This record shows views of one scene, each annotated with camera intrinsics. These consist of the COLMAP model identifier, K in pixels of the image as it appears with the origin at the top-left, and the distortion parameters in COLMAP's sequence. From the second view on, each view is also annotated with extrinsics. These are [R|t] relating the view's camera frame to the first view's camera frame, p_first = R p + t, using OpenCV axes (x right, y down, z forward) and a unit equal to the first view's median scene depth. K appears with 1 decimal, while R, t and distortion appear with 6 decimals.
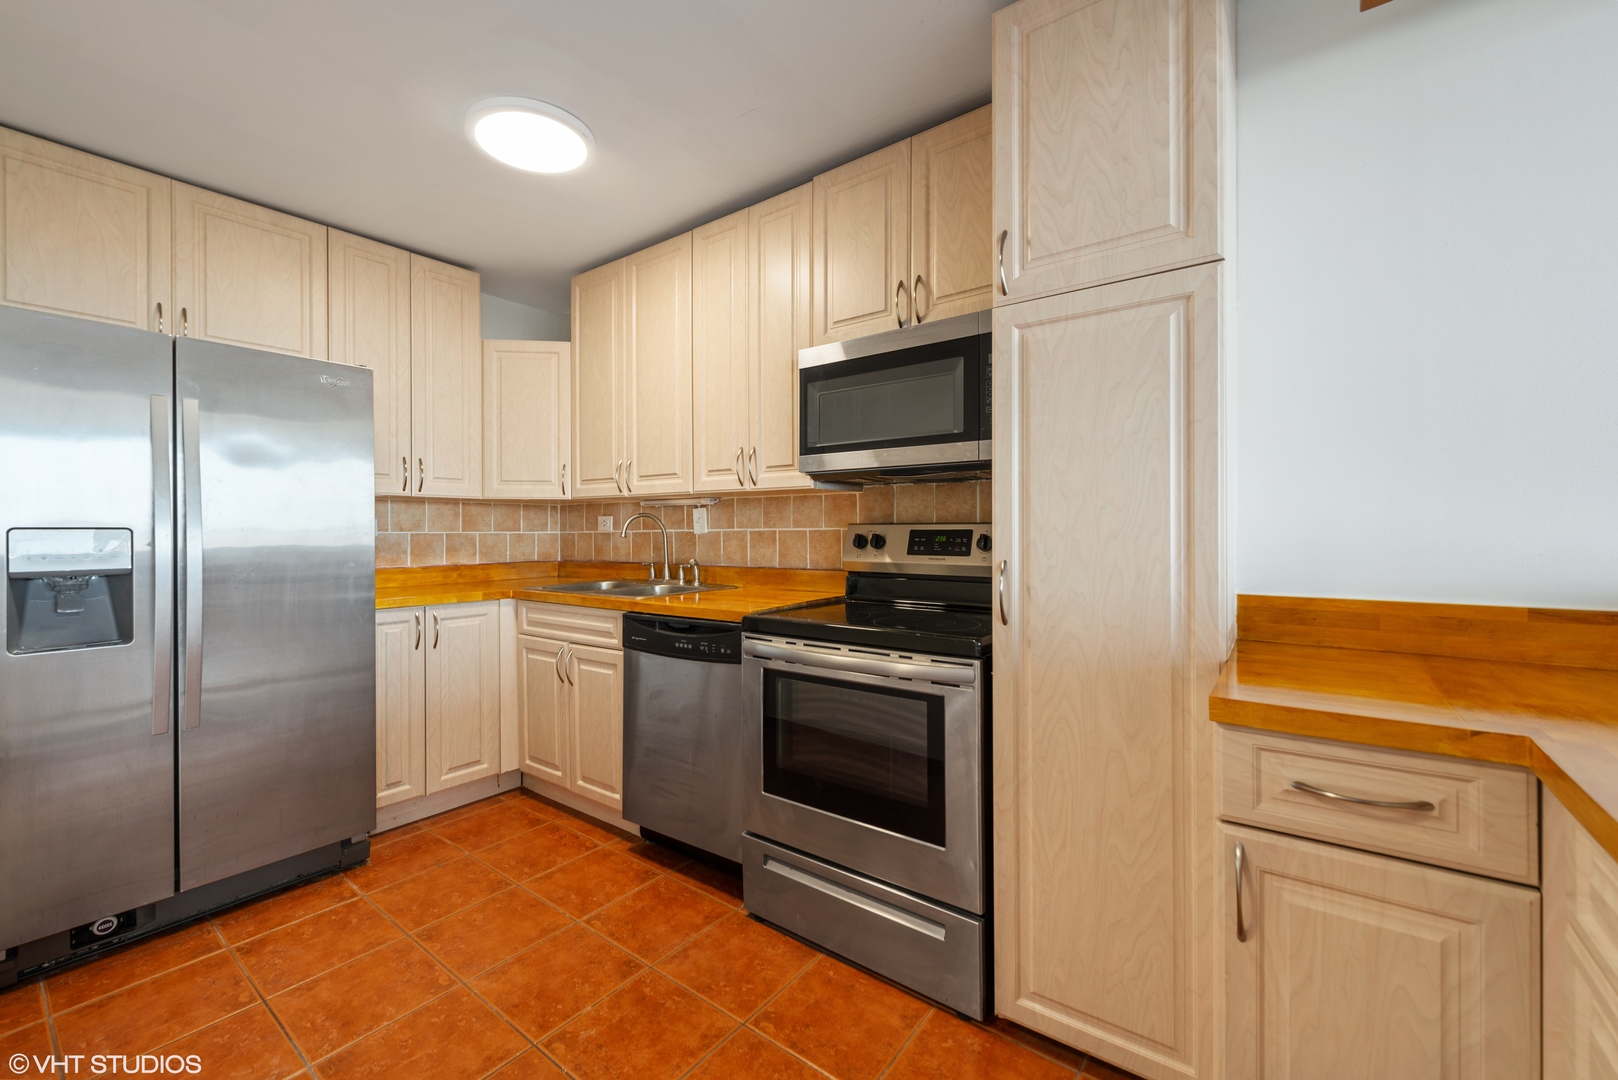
lens RADIAL K [[691.1, 0, 808.9], [0, 691.1, 535.2], [0, 0, 1]] dist [0.011185, 0.000193]
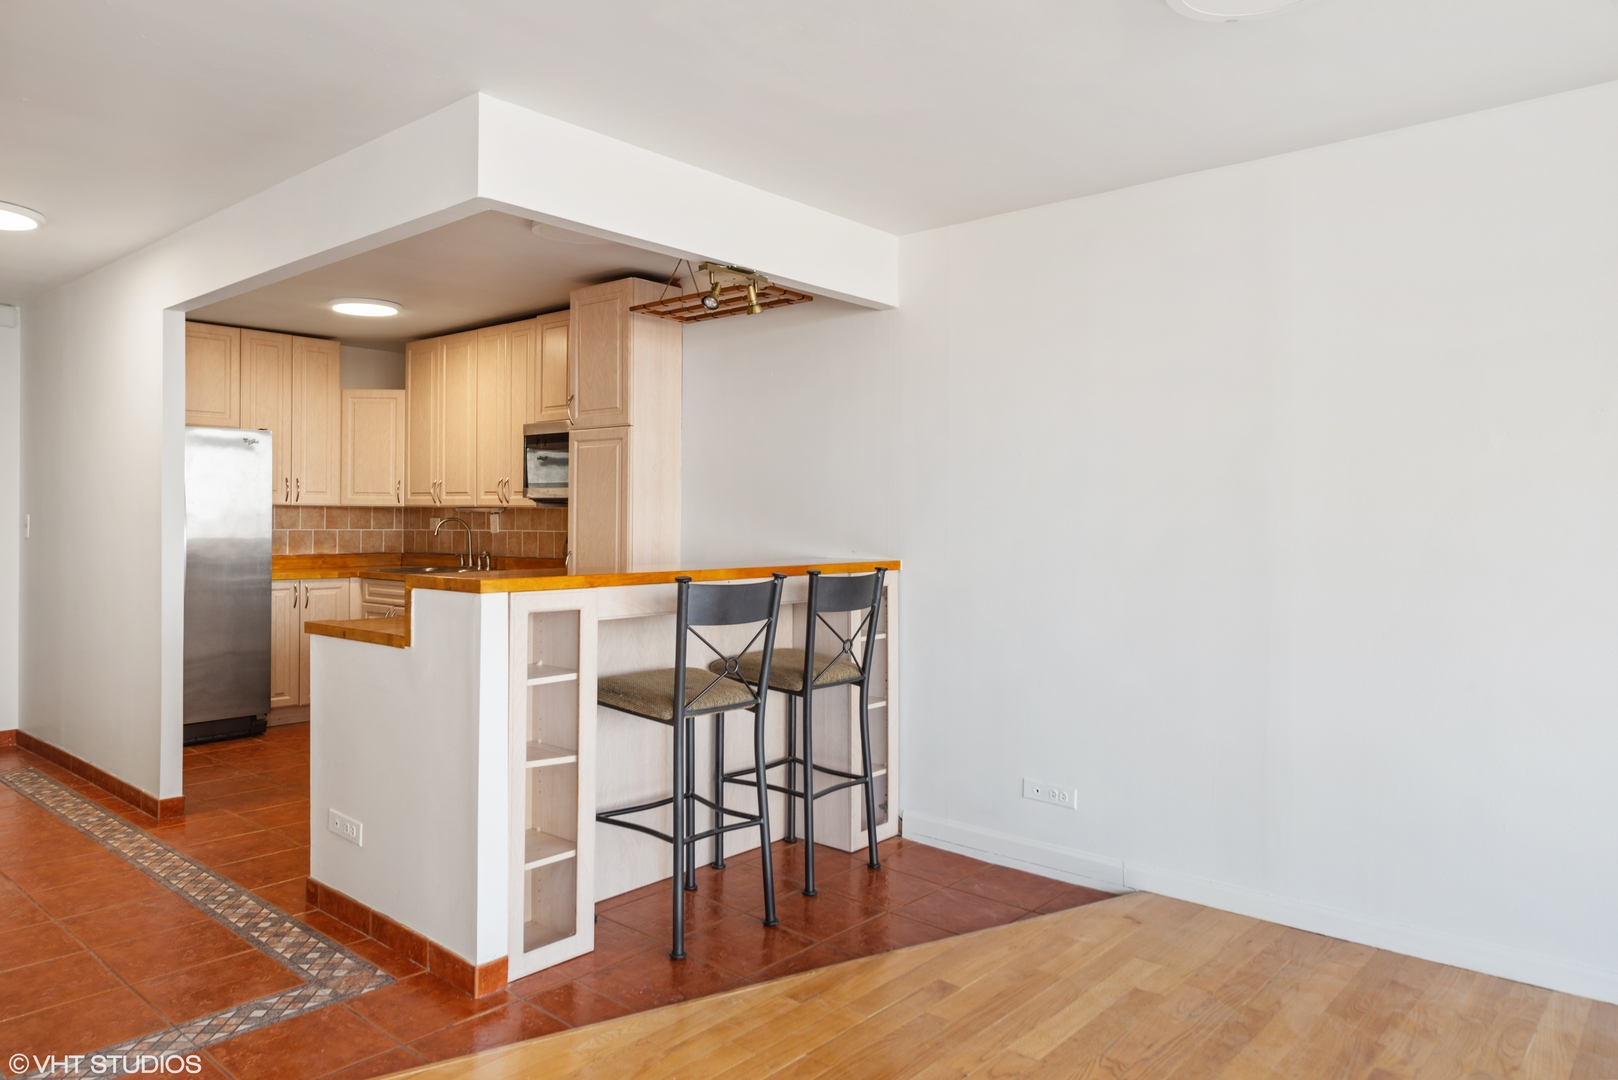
lens RADIAL K [[1076.9, 0, 809.1], [0, 1076.9, 526.1], [0, 0, 1]] dist [0.005783, -0.001354]
pose [[0.998614, 0.010531, -0.051559, 0.573272], [-0.010571, 0.999944, -0.000512, -0.021246], [0.051551, 0.001056, 0.998670, -1.096643]]
